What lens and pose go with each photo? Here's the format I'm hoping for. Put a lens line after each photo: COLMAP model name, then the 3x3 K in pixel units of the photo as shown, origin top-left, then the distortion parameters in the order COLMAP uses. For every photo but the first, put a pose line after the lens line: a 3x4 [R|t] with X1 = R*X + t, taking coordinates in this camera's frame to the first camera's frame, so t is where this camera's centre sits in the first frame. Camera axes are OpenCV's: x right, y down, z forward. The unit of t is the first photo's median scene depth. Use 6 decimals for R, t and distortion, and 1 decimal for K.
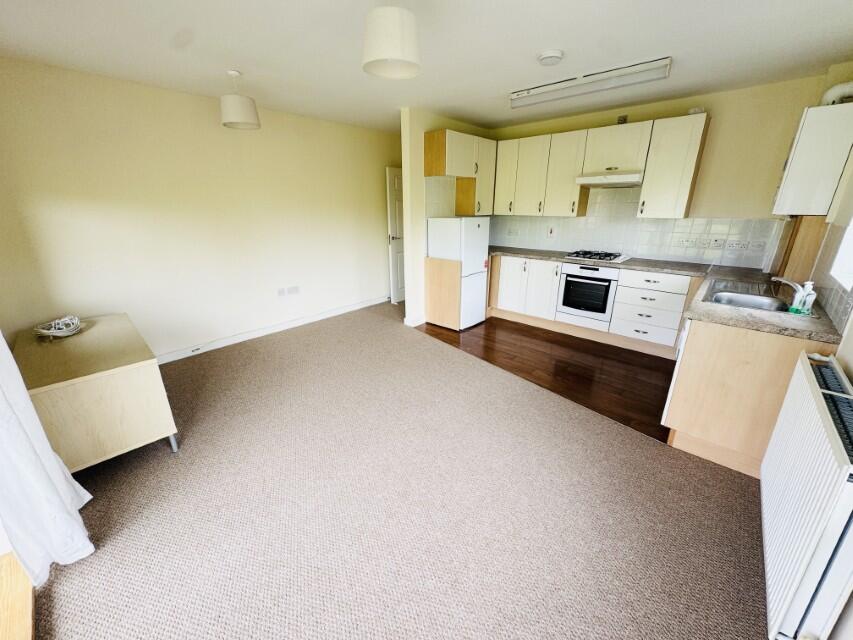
lens RADIAL K [[339.1, 0, 426.4], [0, 339.1, 316.2], [0, 0, 1]] dist [-0.001763, -0.000857]
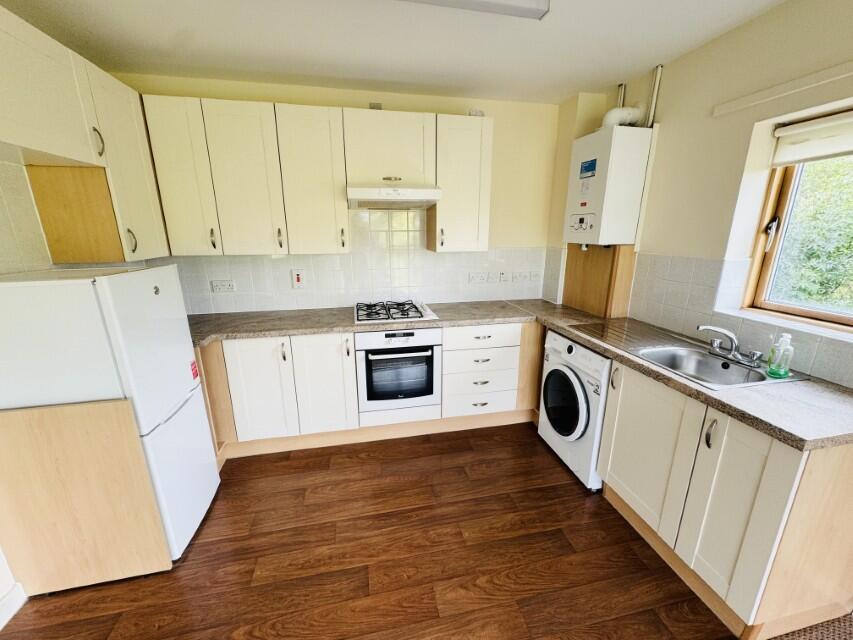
lens RADIAL K [[339.1, 0, 425.4], [0, 339.1, 320.4], [0, 0, 1]] dist [-0.001763, -0.000857]
pose [[0.589538, -0.207118, 0.780735, 0.027899], [0.252664, 0.965348, 0.065305, -0.186777], [-0.767206, 0.158764, 0.621441, 0.548965]]
